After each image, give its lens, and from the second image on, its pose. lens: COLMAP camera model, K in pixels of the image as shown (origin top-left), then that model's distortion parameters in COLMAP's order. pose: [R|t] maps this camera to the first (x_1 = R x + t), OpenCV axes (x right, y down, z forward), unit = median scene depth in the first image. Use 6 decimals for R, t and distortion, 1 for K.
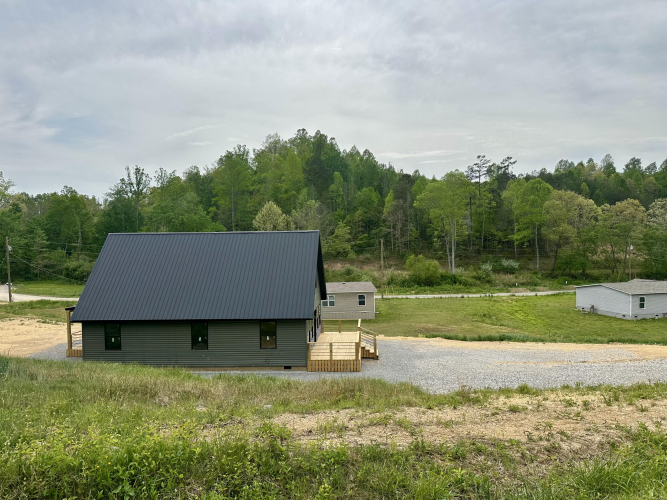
lens RADIAL K [[467.8, 0, 338.2], [0, 467.8, 250.6], [0, 0, 1]] dist [0.115796, -0.159005]
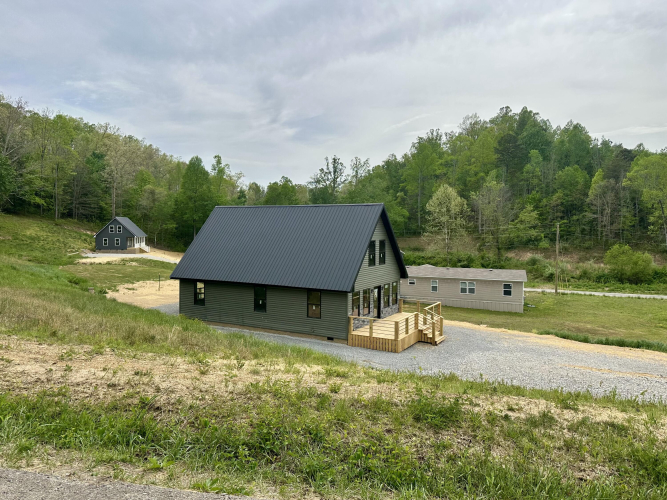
lens RADIAL K [[467.8, 0, 338.2], [0, 467.8, 250.6], [0, 0, 1]] dist [0.115796, -0.159005]
pose [[0.901105, 0.043694, -0.431394, 0.210268], [-0.032618, 0.998922, 0.033043, 0.017429], [0.432372, -0.015704, 0.901558, 0.069627]]
